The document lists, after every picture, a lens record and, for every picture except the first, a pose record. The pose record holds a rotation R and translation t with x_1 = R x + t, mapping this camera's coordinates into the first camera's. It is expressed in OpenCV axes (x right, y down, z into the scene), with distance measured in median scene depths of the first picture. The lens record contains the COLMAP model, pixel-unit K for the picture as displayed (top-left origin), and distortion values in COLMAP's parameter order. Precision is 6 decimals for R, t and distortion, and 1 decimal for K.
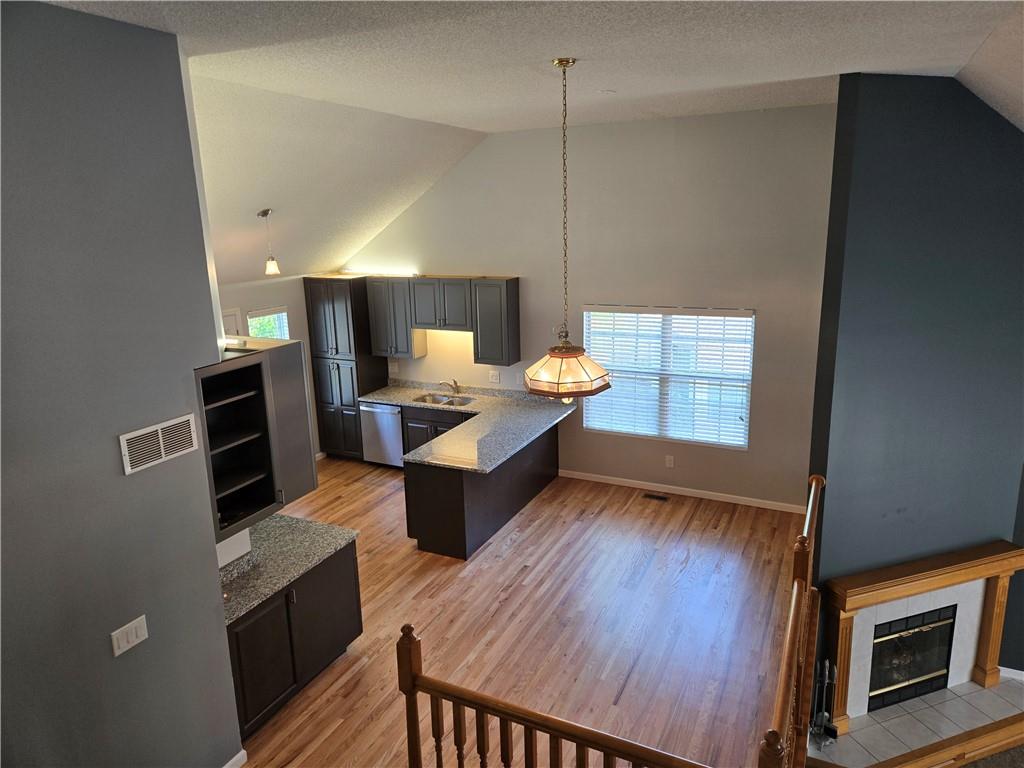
lens RADIAL K [[677.2, 0, 515.9], [0, 677.2, 368.7], [0, 0, 1]] dist [0.050145, -0.047561]
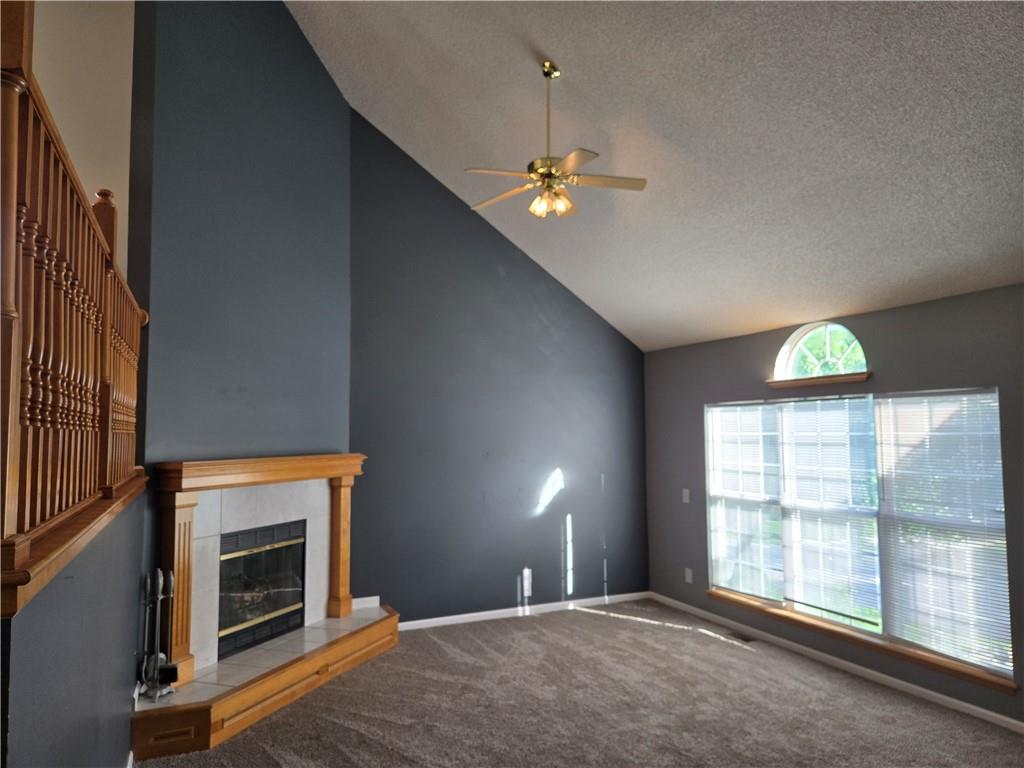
lens RADIAL K [[686.7, 0, 509.2], [0, 686.7, 372.2], [0, 0, 1]] dist [0.072333, -0.067570]
pose [[0.639965, 0.088797, 0.763256, 0.076184], [0.164873, 0.954298, -0.249263, 0.371642], [-0.750508, 0.285360, 0.596077, 0.155874]]
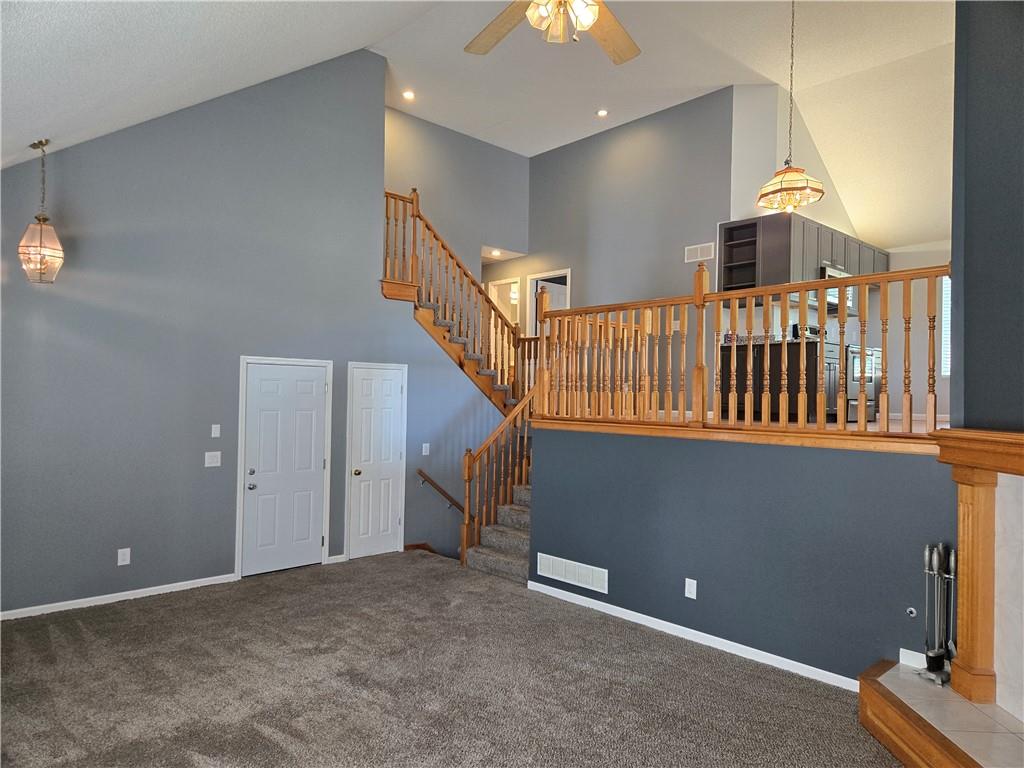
lens RADIAL K [[677.4, 0, 508.2], [0, 677.4, 388.8], [0, 0, 1]] dist [0.074510, -0.061509]
pose [[-0.363578, 0.004998, -0.931550, 0.969488], [-0.216659, 0.972111, 0.089776, 0.243585], [0.906019, 0.234469, -0.352355, 0.639692]]
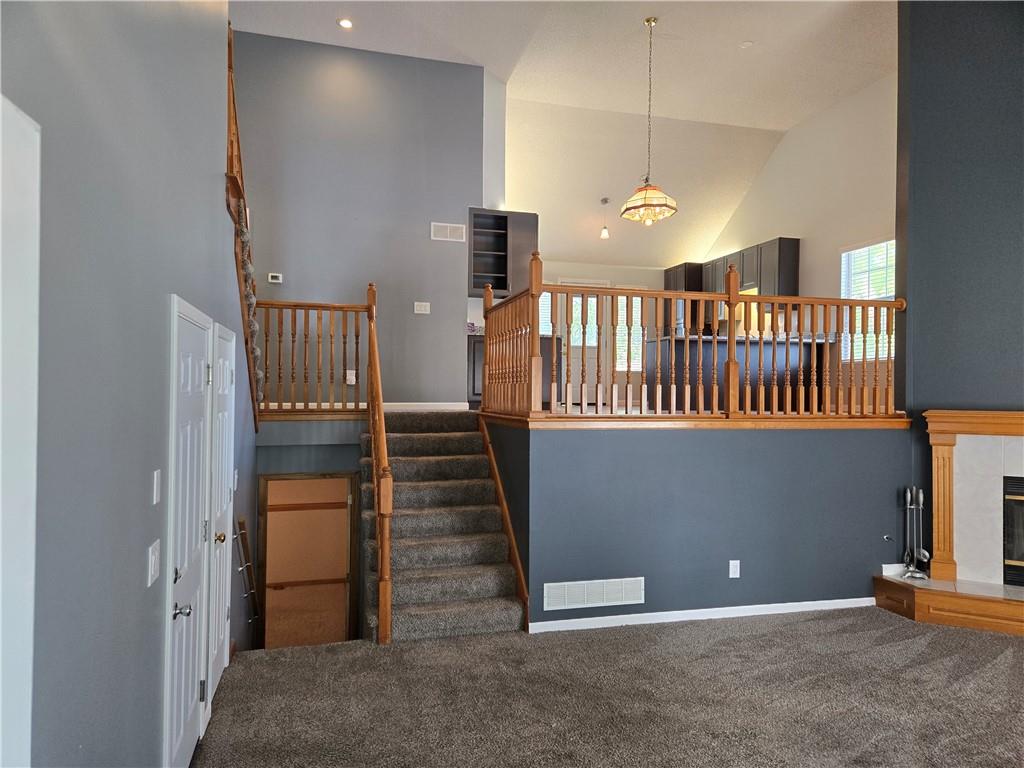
lens RADIAL K [[686.8, 0, 507.9], [0, 686.8, 381.1], [0, 0, 1]] dist [0.075716, -0.065180]
pose [[0.654600, 0.016666, -0.755792, 0.657661], [-0.192854, 0.970360, -0.145635, 0.424515], [0.730963, 0.241090, 0.638411, -0.109019]]
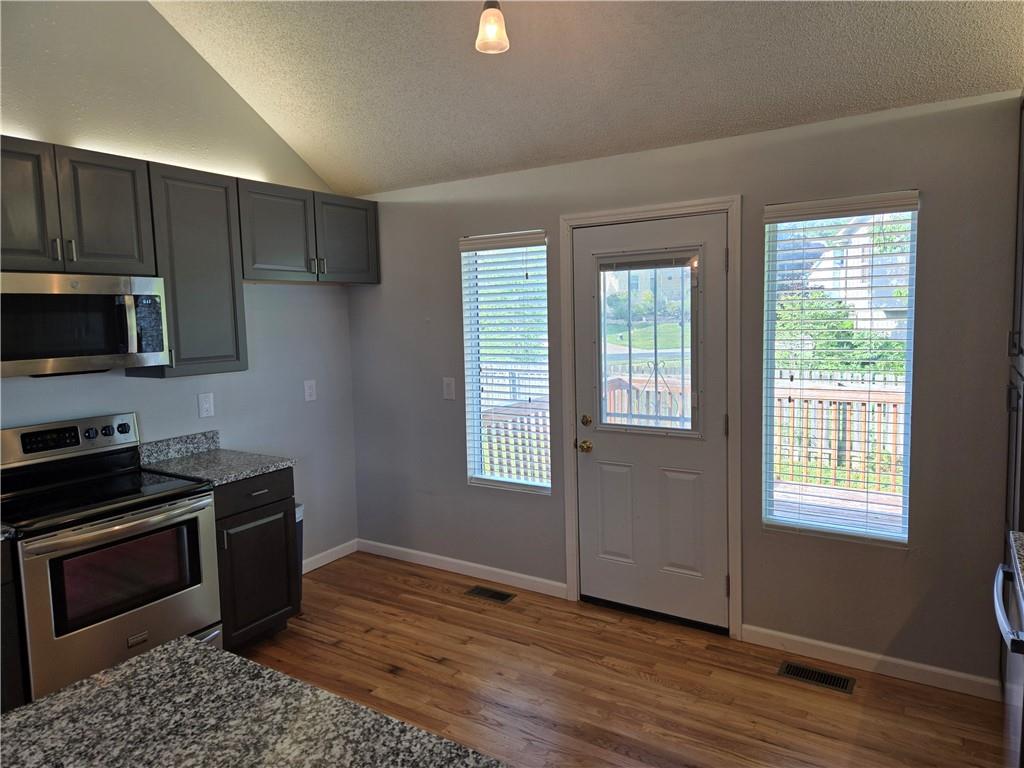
lens RADIAL K [[686.7, 0, 509.2], [0, 686.7, 372.2], [0, 0, 1]] dist [0.072333, -0.067570]
pose [[-0.120641, 0.120085, -0.985406, 0.044904], [-0.193976, 0.970669, 0.142037, -0.017307], [0.973560, 0.208281, -0.093809, 0.981747]]
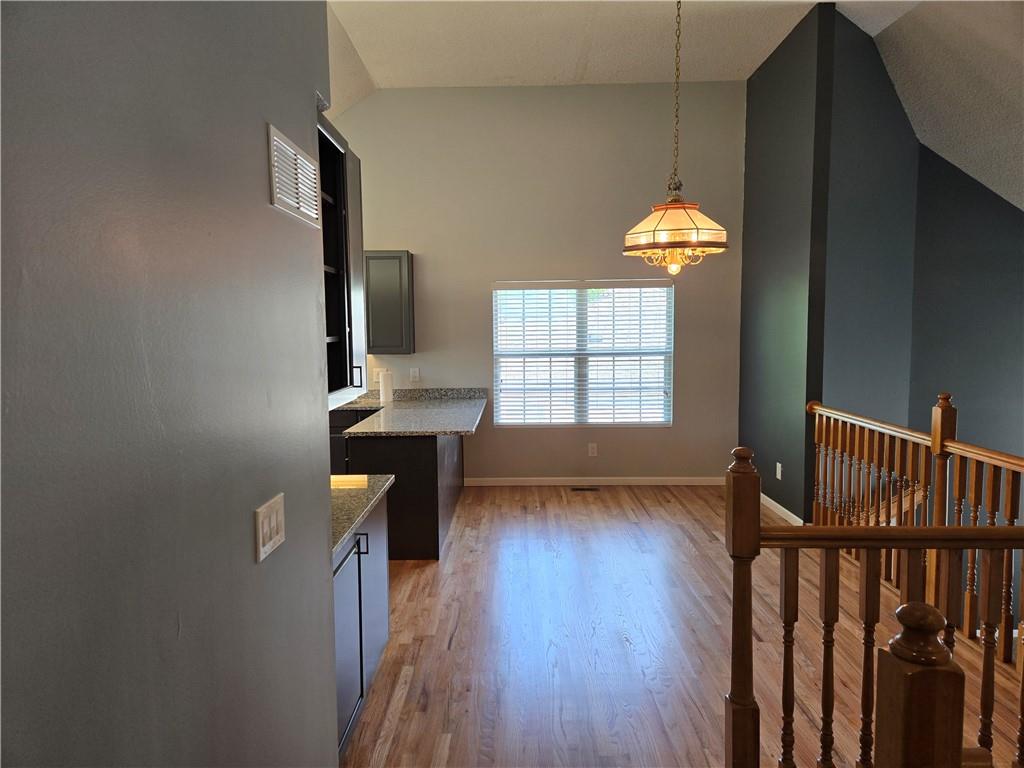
lens RADIAL K [[677.4, 0, 508.2], [0, 677.4, 388.8], [0, 0, 1]] dist [0.074510, -0.061509]
pose [[0.905064, -0.026667, 0.424438, -0.282941], [0.087249, 0.988446, -0.123946, 0.168487], [-0.416229, 0.149211, 0.896933, 0.213228]]
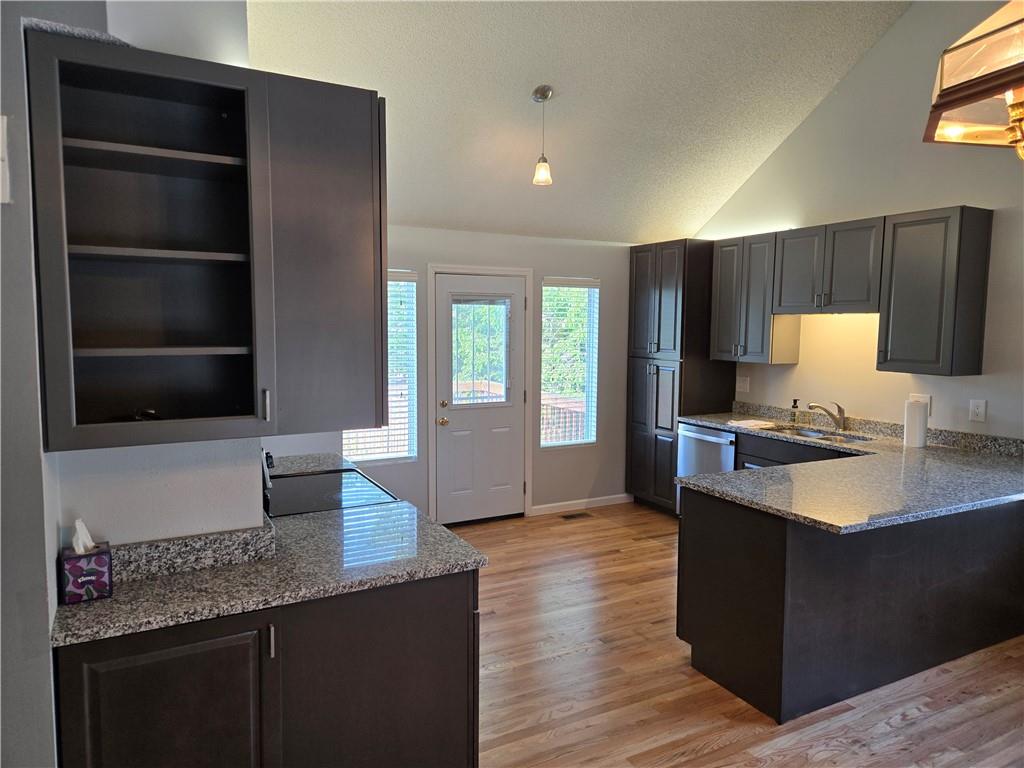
lens RADIAL K [[678.4, 0, 506.7], [0, 678.4, 378.9], [0, 0, 1]] dist [0.074661, -0.059497]
pose [[0.804640, 0.083119, -0.587916, 0.030009], [-0.161691, 0.983407, -0.082263, 0.105298], [0.571323, 0.161254, 0.804728, 0.417525]]
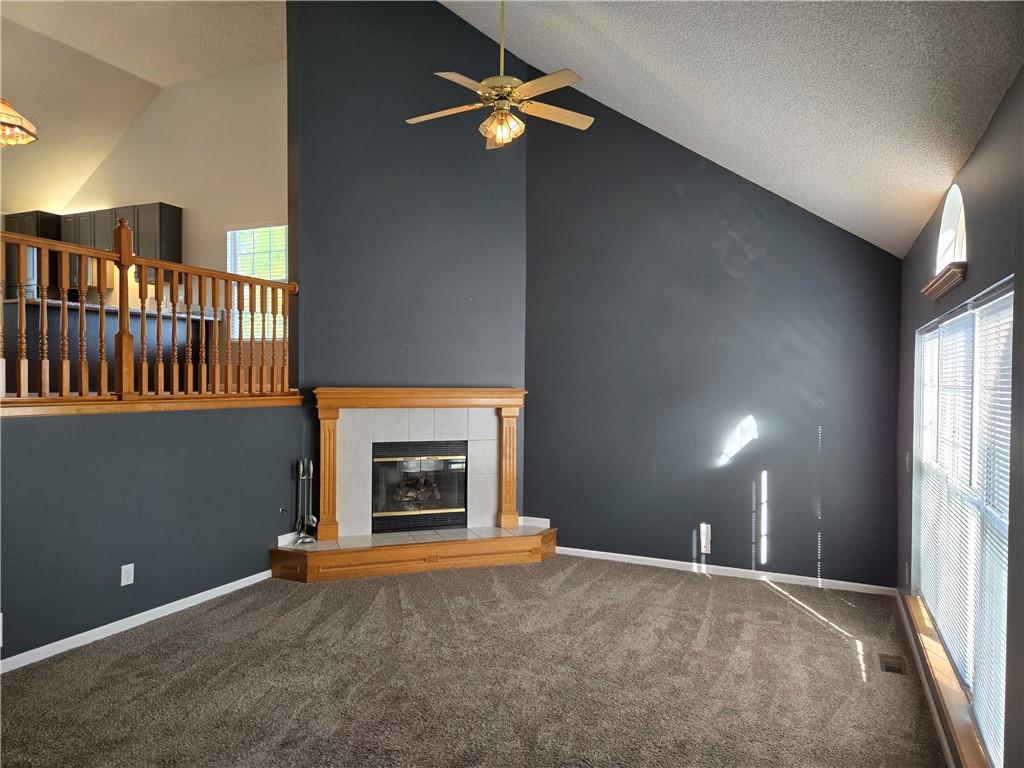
lens RADIAL K [[677.4, 0, 508.2], [0, 677.4, 388.8], [0, 0, 1]] dist [0.074510, -0.061509]
pose [[0.999309, 0.034503, 0.013792, 0.593176], [-0.030847, 0.977267, -0.209758, 0.419661], [-0.020716, 0.209187, 0.977656, -0.074184]]
